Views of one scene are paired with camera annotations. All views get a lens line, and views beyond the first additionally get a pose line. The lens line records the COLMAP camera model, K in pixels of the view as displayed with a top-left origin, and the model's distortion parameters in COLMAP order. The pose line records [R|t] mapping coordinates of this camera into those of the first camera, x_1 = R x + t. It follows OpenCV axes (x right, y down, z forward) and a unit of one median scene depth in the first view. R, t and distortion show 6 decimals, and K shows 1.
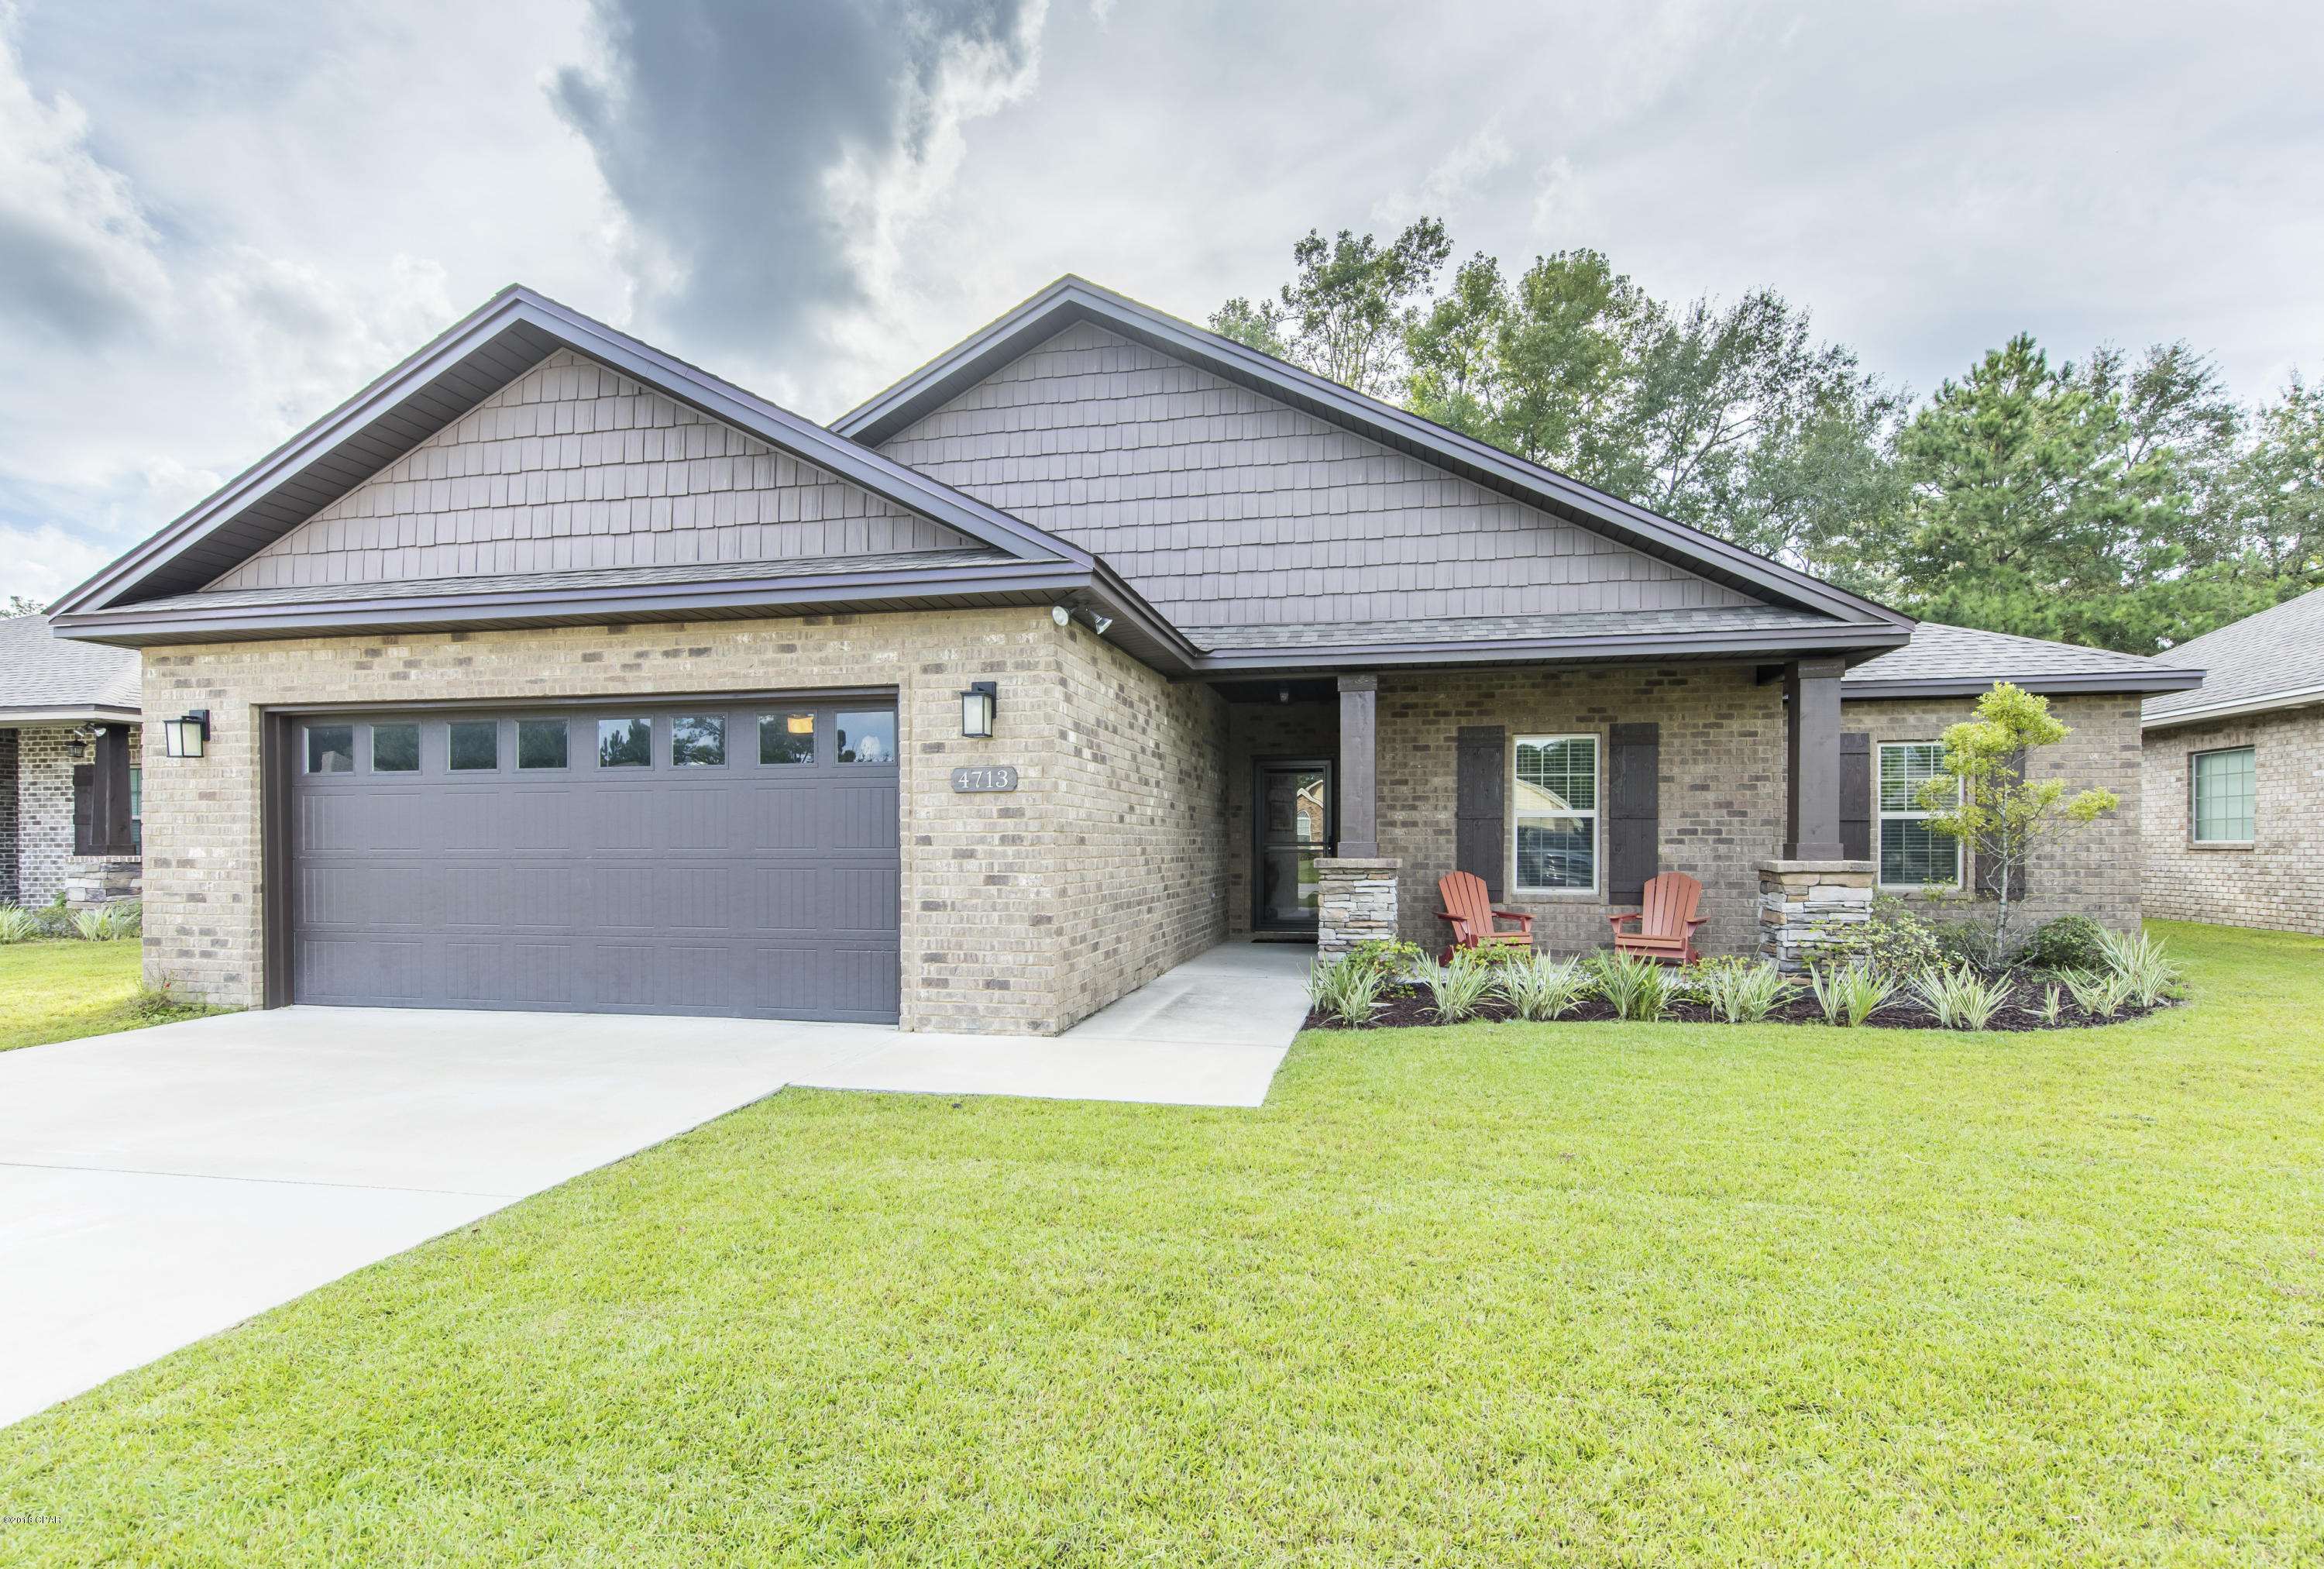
lens RADIAL K [[1109.4, 0, 1177.8], [0, 1109.4, 844.1], [0, 0, 1]] dist [0.008617, -0.001218]
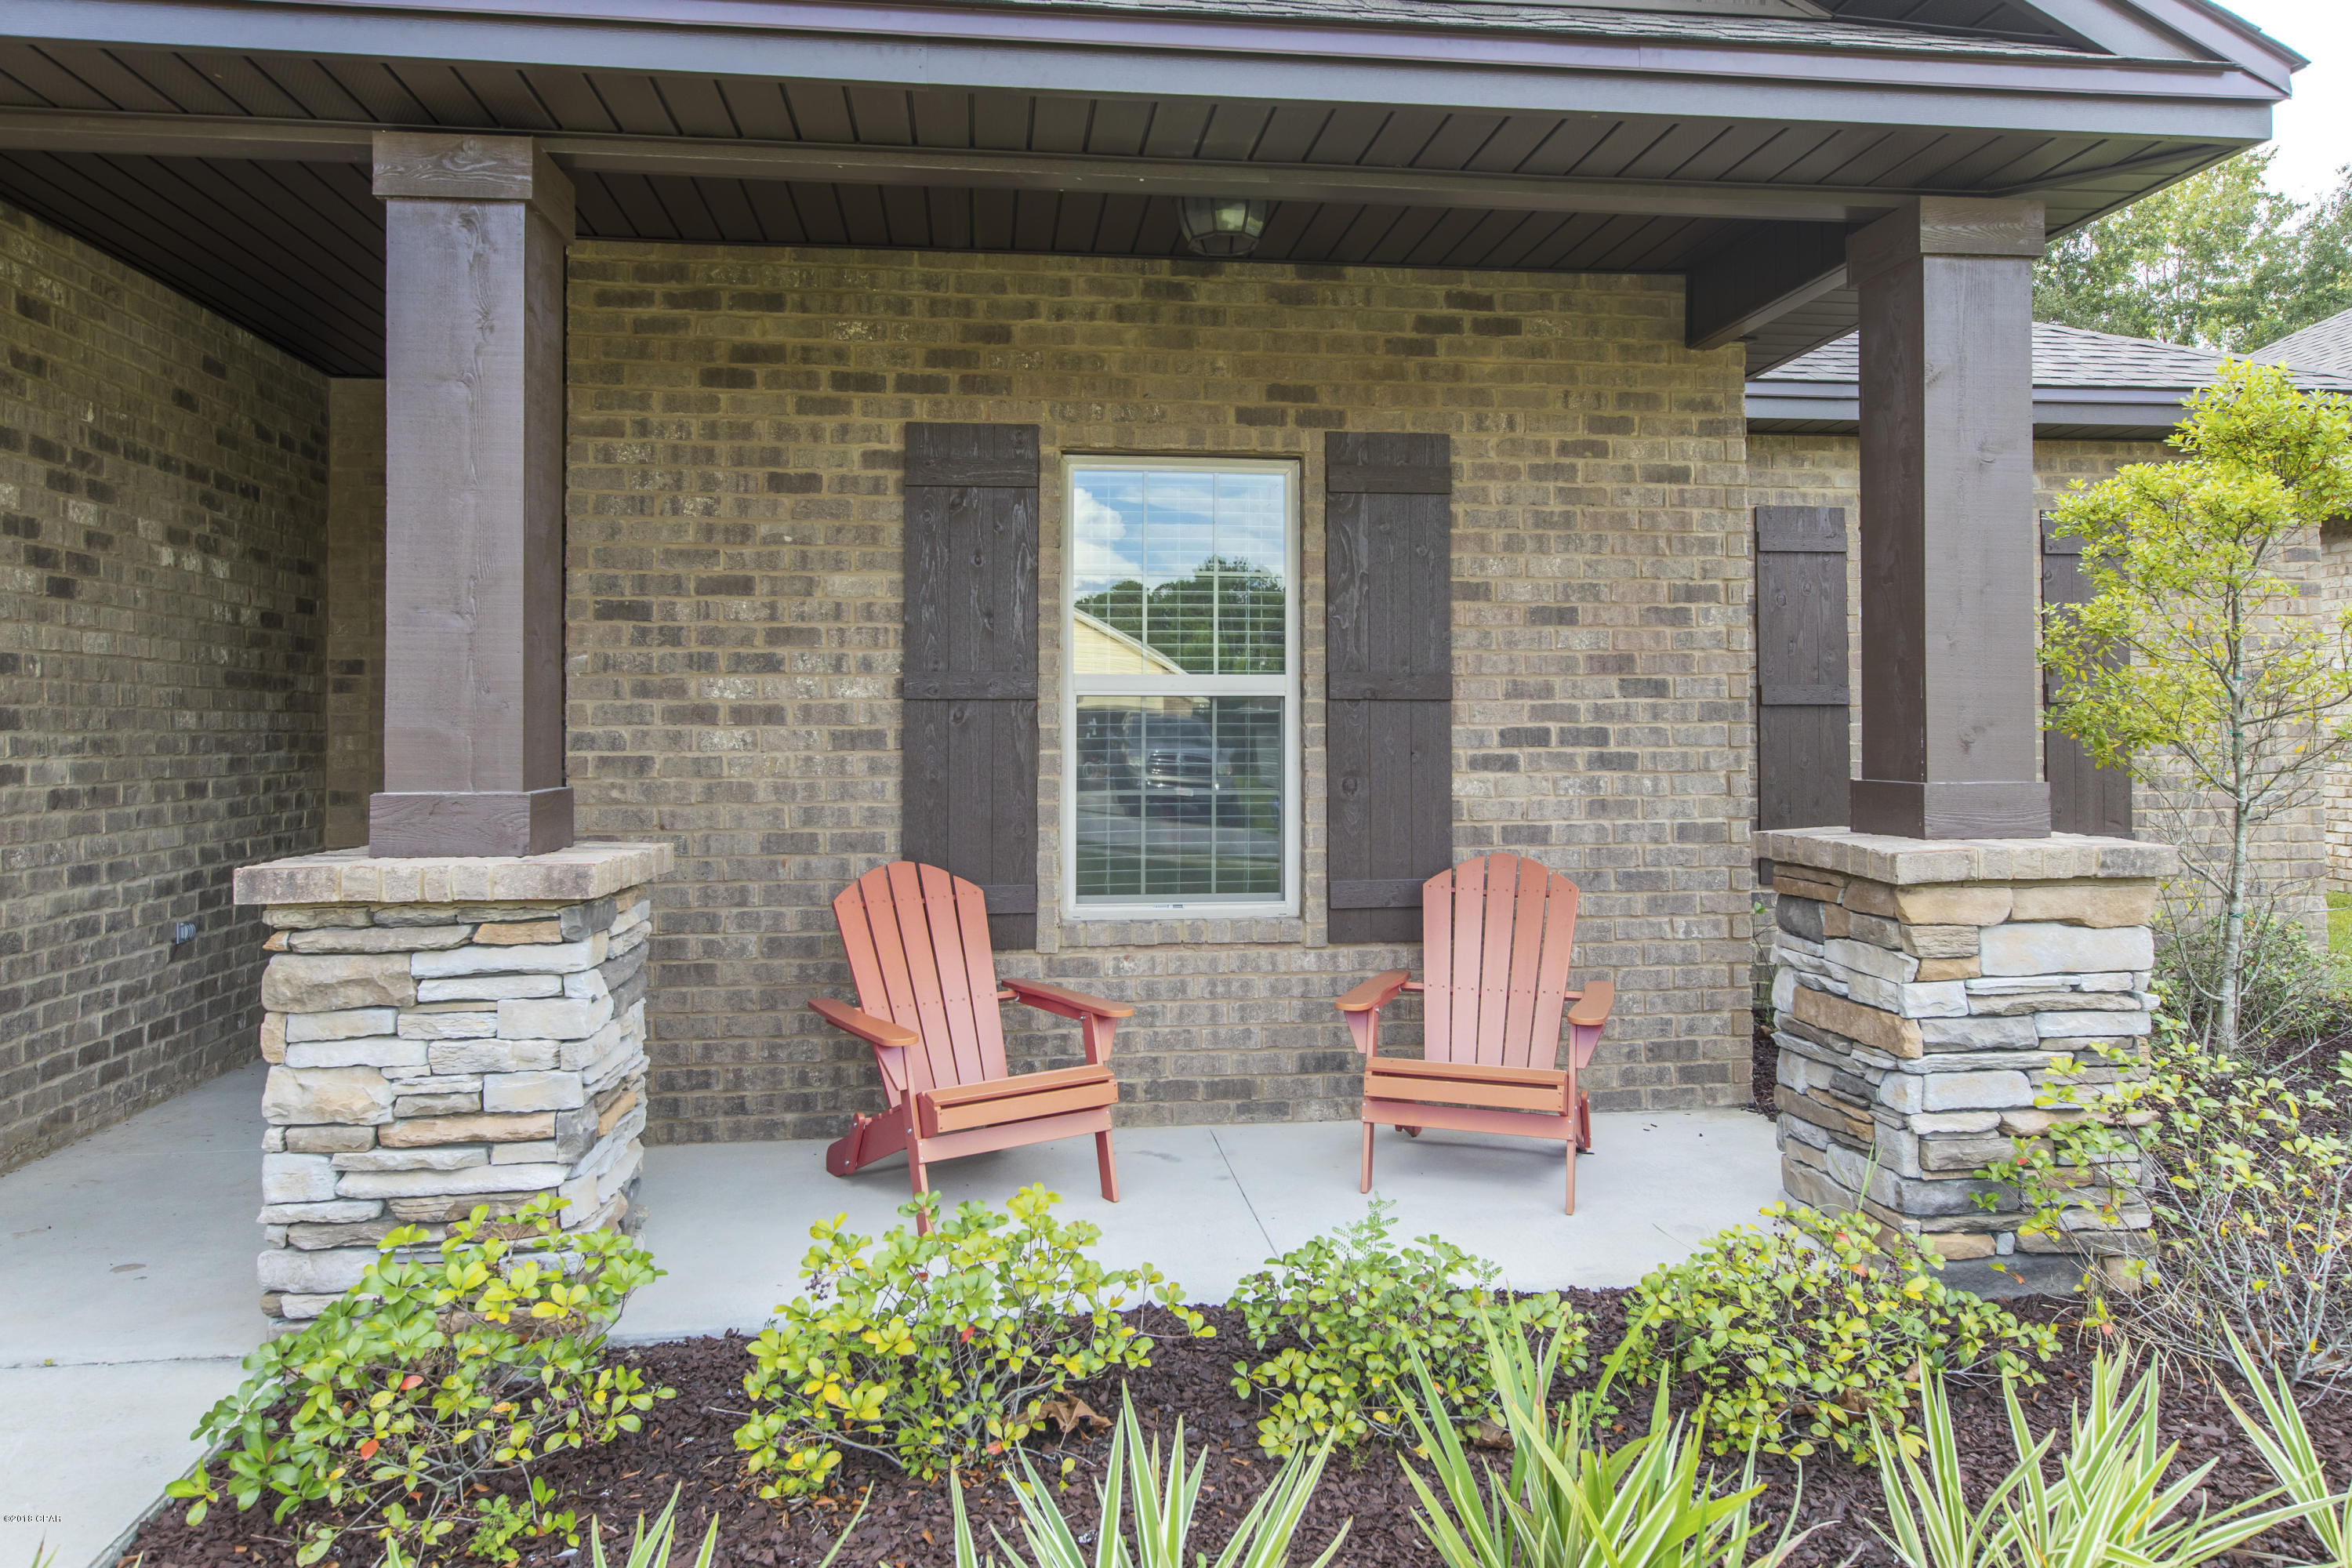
lens RADIAL K [[1599.0, 0, 1217.9], [0, 1599.0, 691.6], [0, 0, 1]] dist [0.010605, 0.000021]
pose [[0.935218, 0.003613, 0.354055, 0.179628], [0.005283, 0.999694, -0.024155, -0.013805], [-0.354034, 0.024461, 0.934913, 0.546778]]
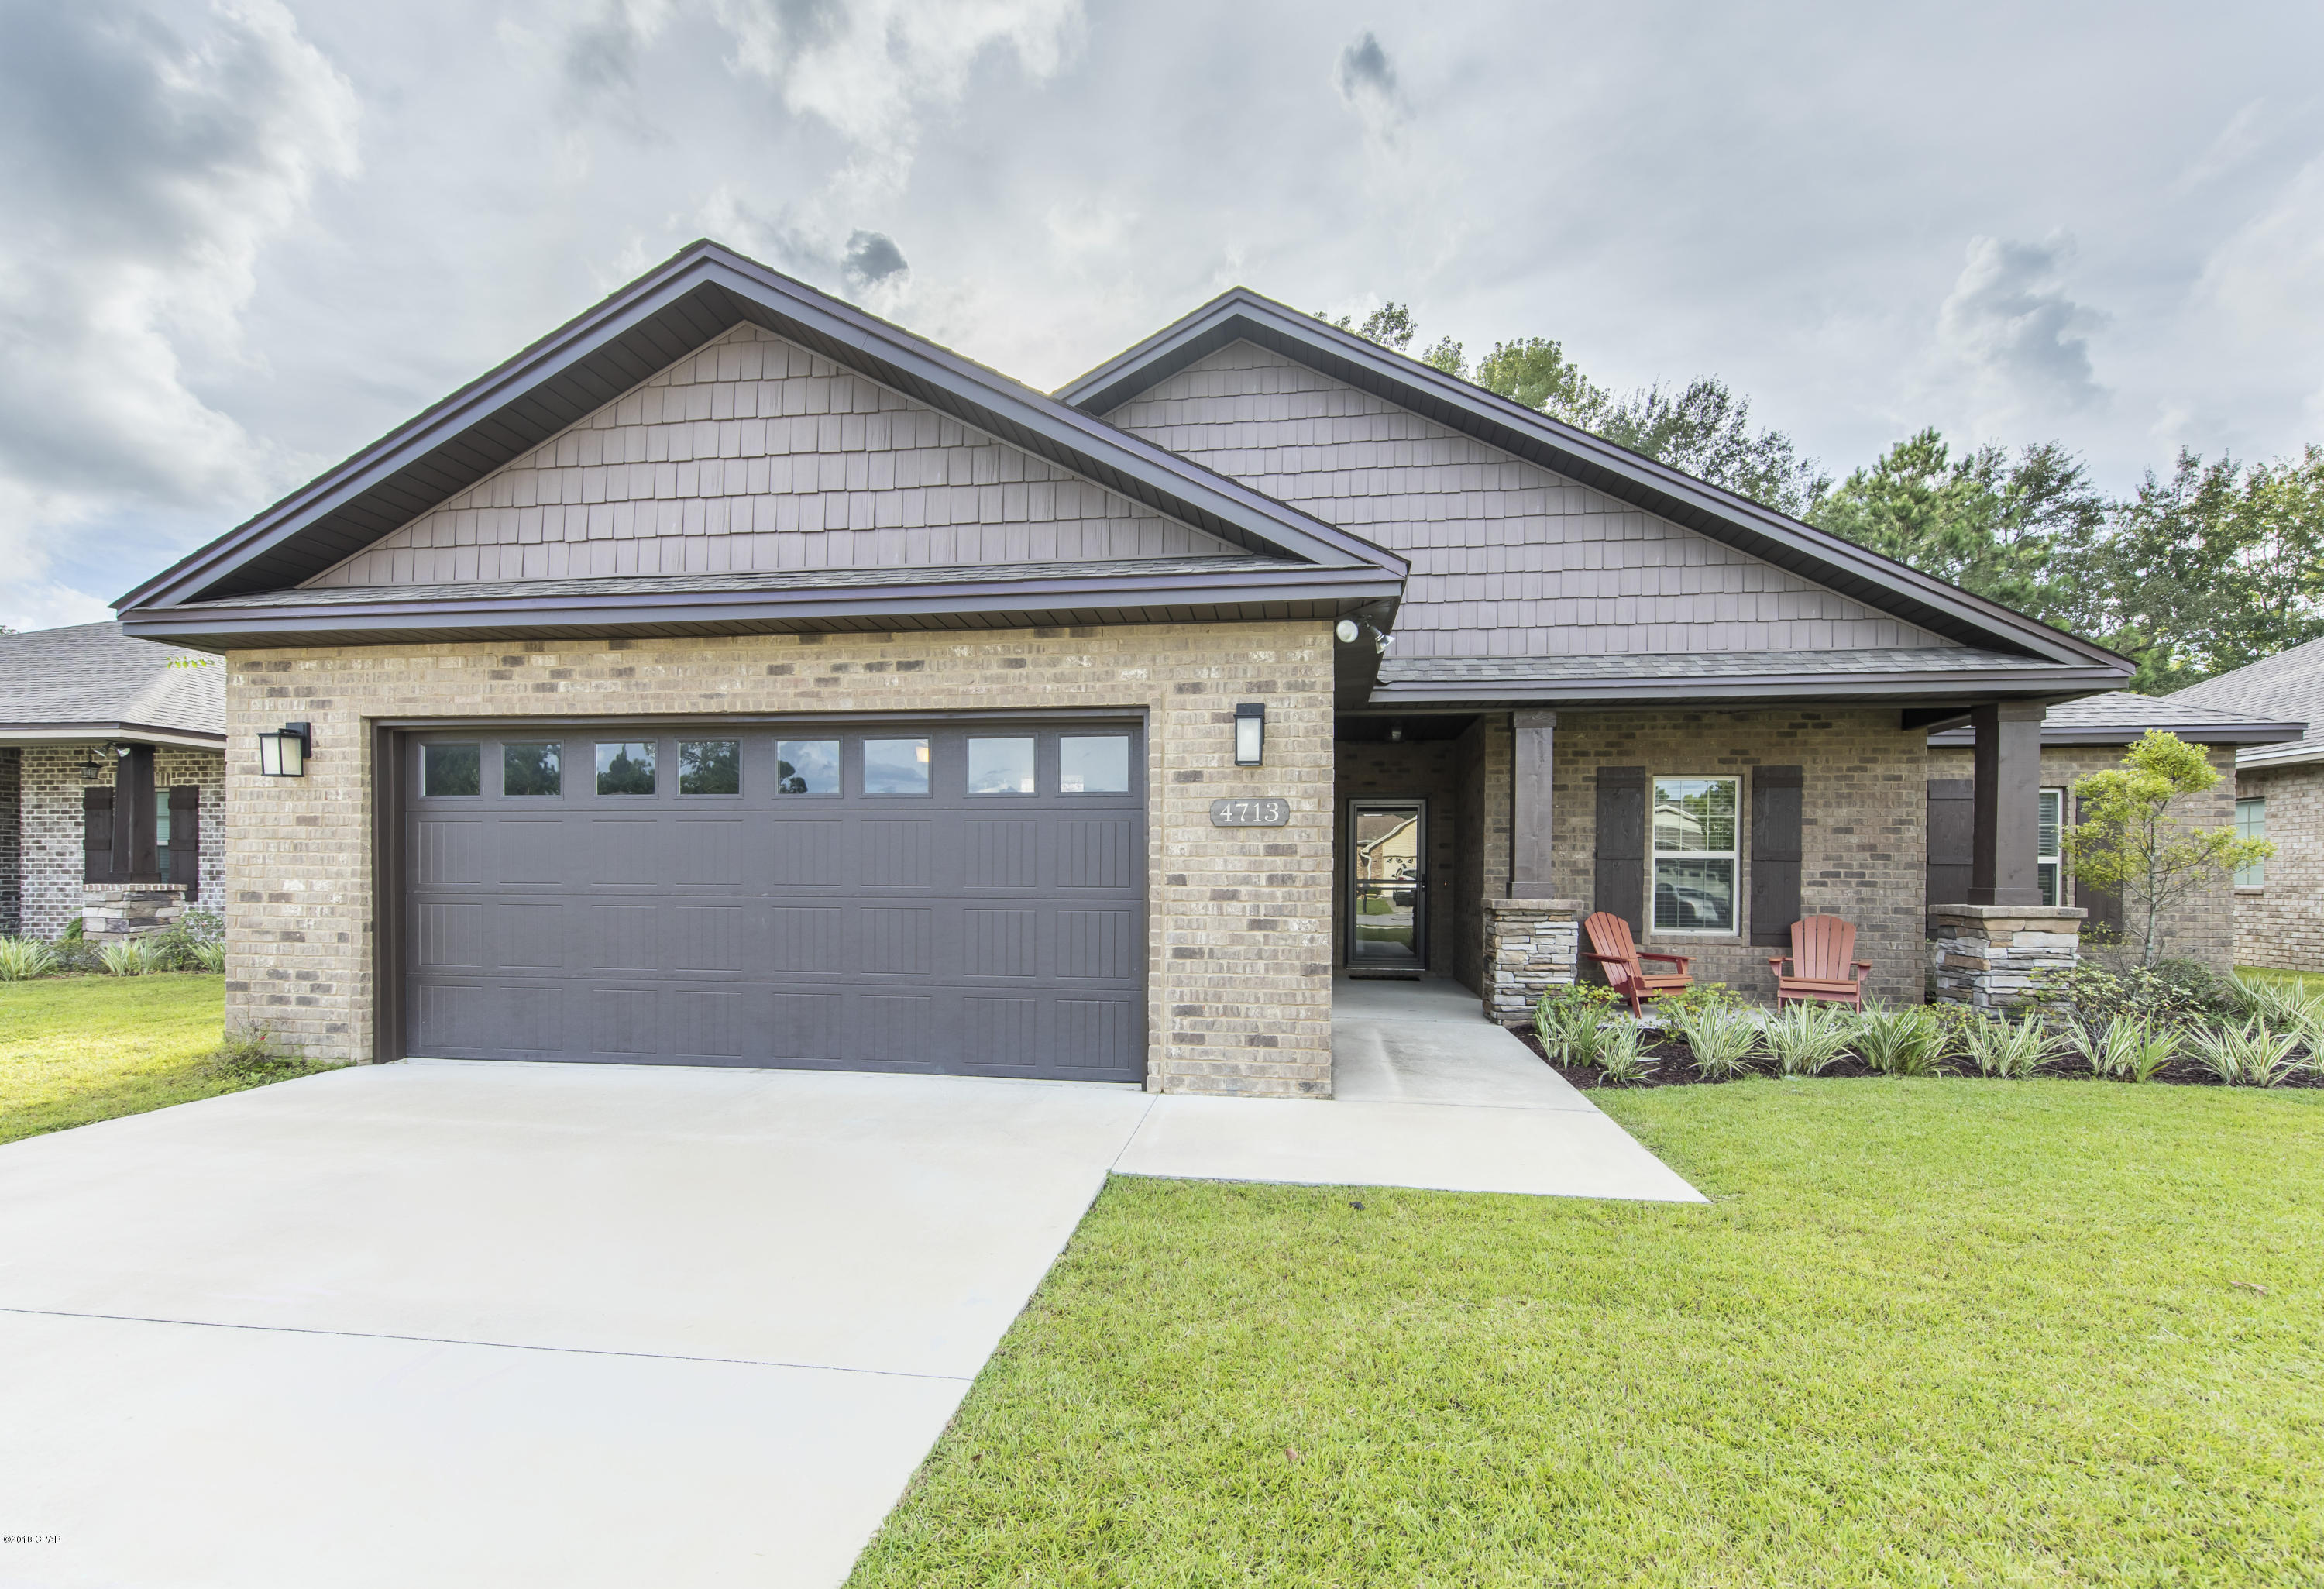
lens RADIAL K [[1006.9, 0, 1184.8], [0, 1006.9, 878.3], [0, 0, 1]] dist [0.008096, -0.000372]
pose [[0.997778, 0.008355, 0.066100, -0.185312], [-0.008457, 0.999963, 0.001263, -0.003771], [-0.066087, -0.001820, 0.997812, 0.126560]]
